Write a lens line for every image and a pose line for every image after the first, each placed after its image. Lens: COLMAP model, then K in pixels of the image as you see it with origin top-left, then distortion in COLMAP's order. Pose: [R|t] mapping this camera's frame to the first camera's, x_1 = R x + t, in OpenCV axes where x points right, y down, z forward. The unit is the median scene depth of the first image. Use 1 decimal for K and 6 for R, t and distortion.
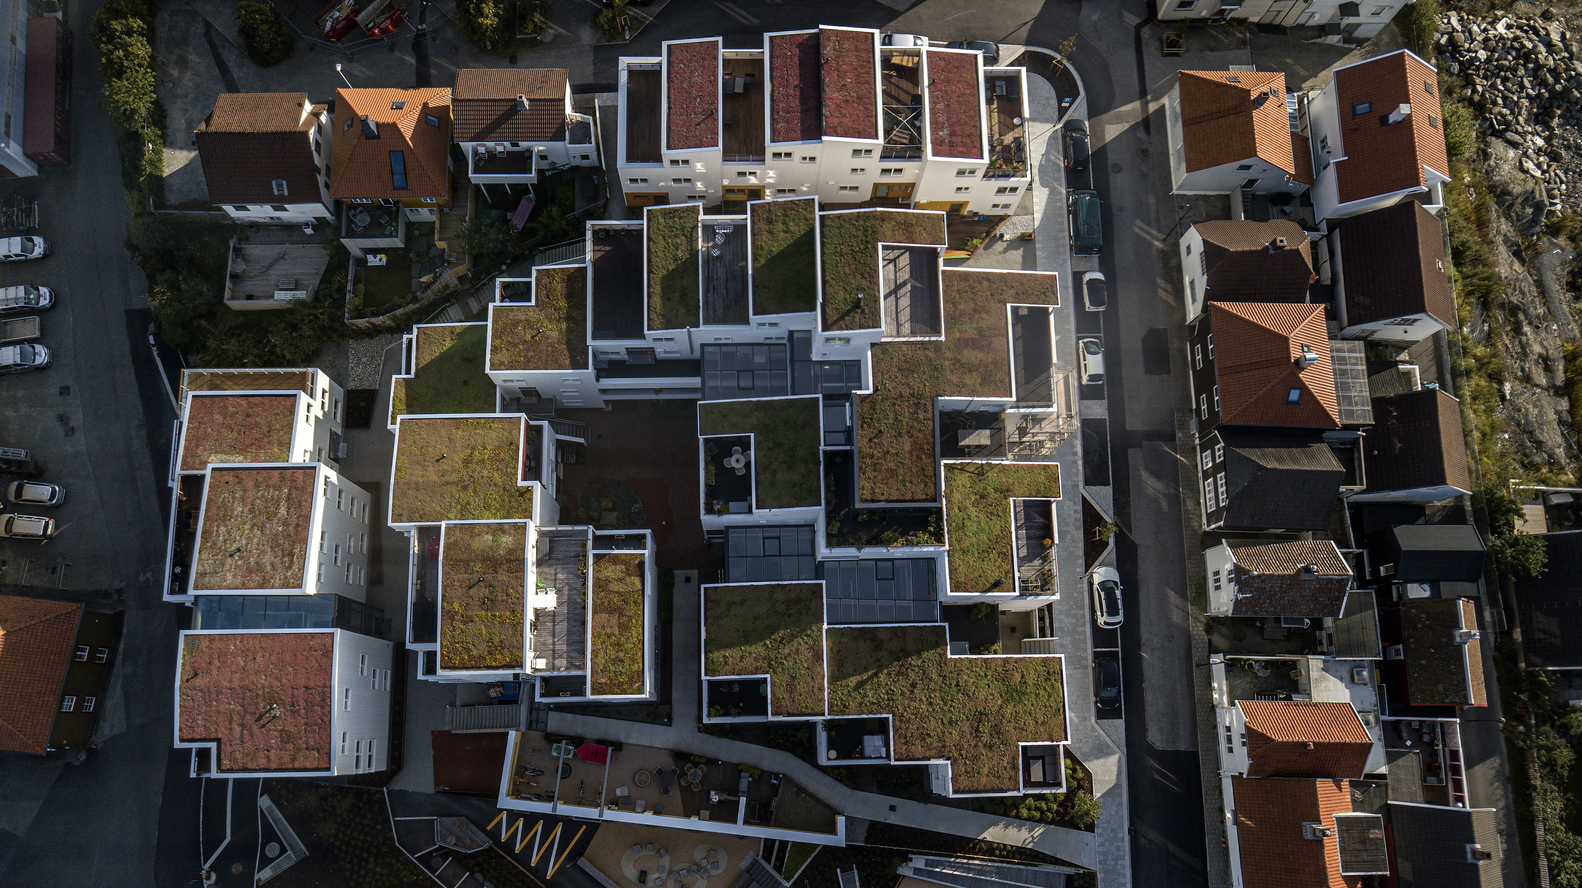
lens RADIAL K [[1194.9, 0, 795.7], [0, 1194.9, 440.7], [0, 0, 1]] dist [0.000854, -0.018327]
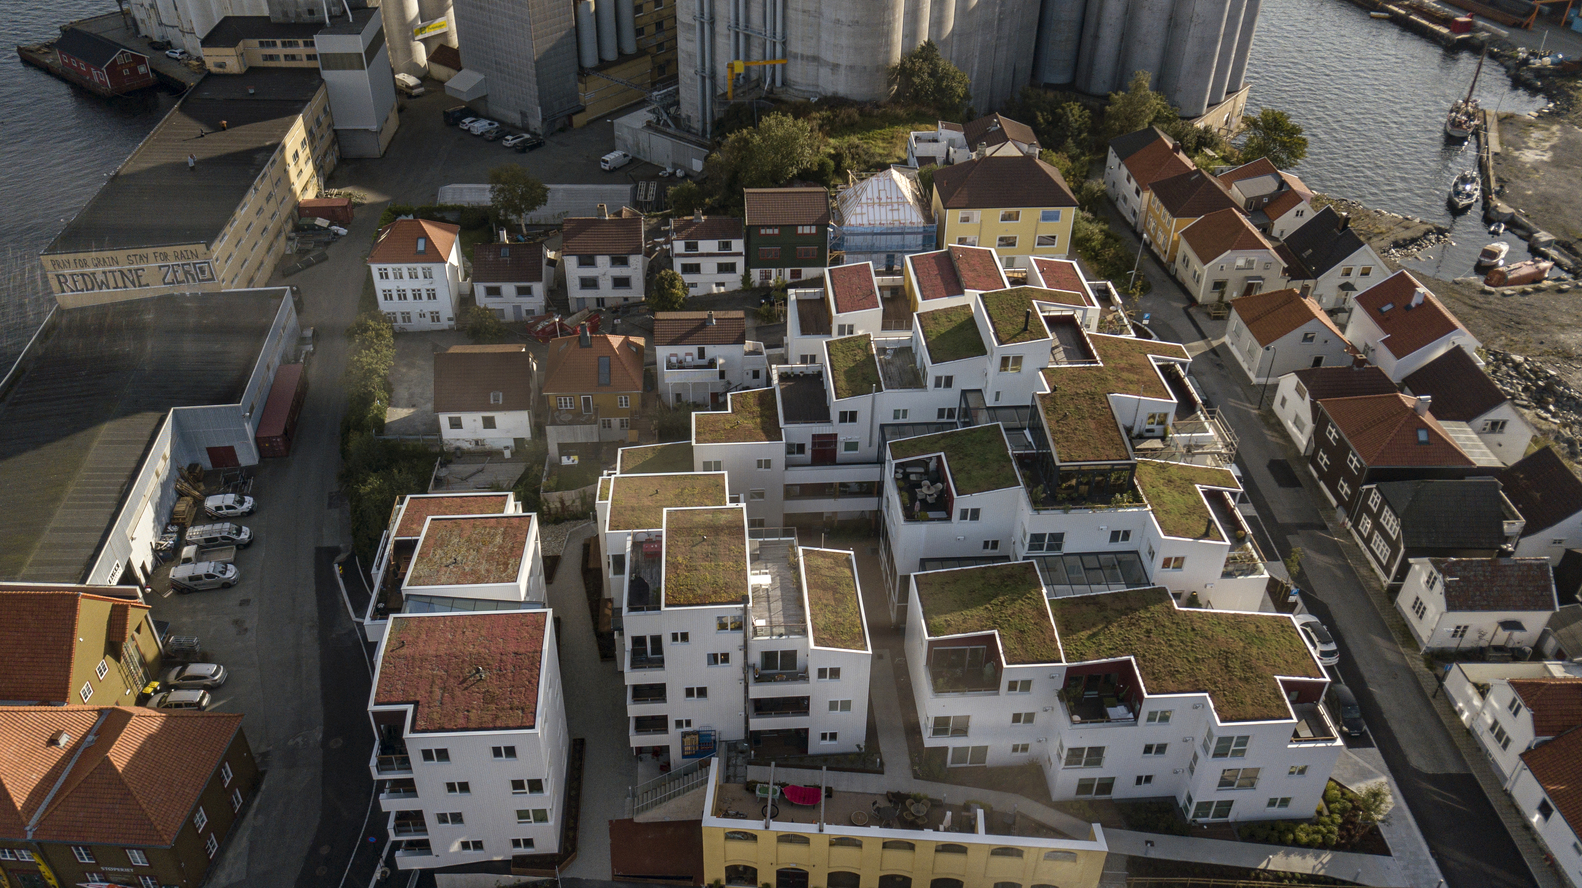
lens RADIAL K [[1194.9, 0, 793.8], [0, 1194.9, 437.5], [0, 0, 1]] dist [0.000854, -0.018327]
pose [[0.998665, -0.047665, 0.019907, -0.183278], [0.049249, 0.762358, -0.645279, 0.643044], [0.015581, 0.645398, 0.763688, 0.152468]]
